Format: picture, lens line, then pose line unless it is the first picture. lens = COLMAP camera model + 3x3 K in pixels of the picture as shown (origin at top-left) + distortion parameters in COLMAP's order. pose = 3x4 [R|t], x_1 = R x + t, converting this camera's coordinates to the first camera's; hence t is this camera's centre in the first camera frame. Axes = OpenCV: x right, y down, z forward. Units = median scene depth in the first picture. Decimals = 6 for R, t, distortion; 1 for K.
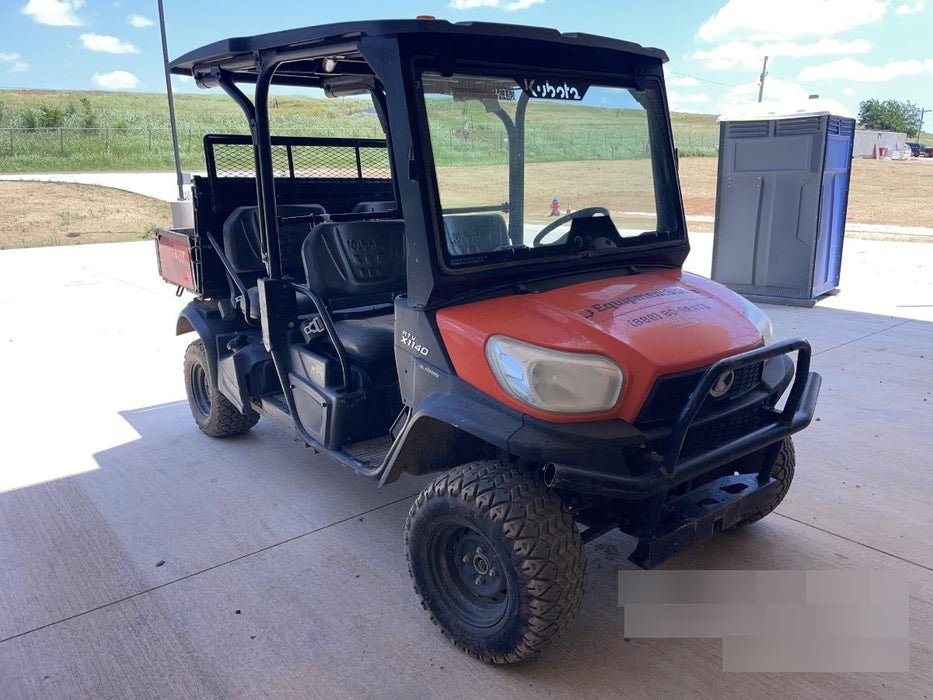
lens RADIAL K [[699.1, 0, 489.3], [0, 699.1, 341.1], [0, 0, 1]] dist [0.035440, -0.000749]
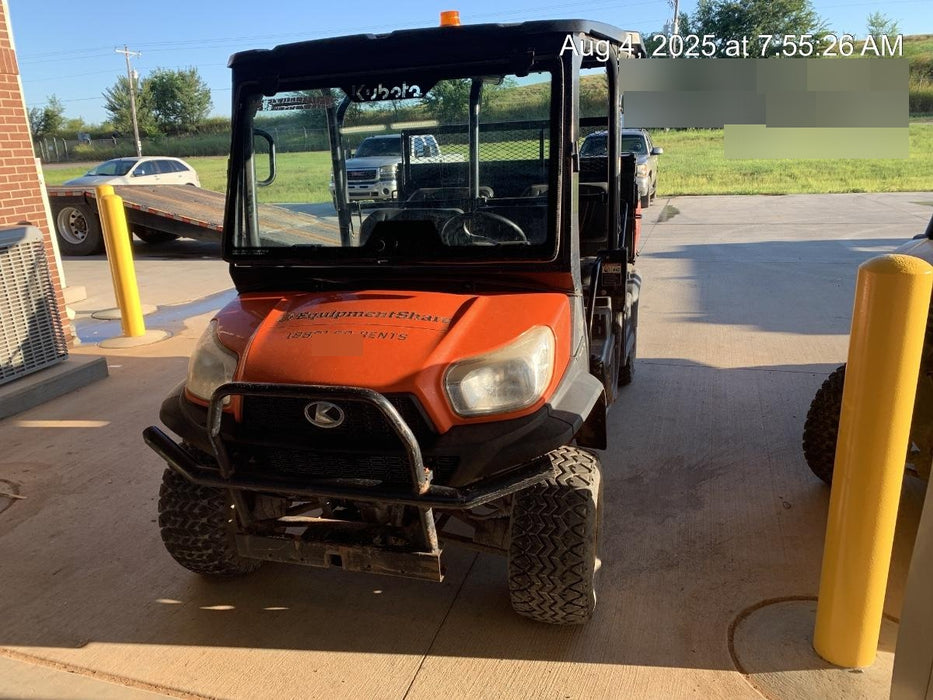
lens RADIAL K [[723.6, 0, 466.5], [0, 723.6, 350.0], [0, 0, 1]] dist [0.010614, 0.007865]
pose [[0.584420, 0.214918, -0.782473, 0.894884], [-0.157566, 0.975990, 0.150387, -0.151806], [0.796007, 0.035402, 0.604251, 0.426147]]
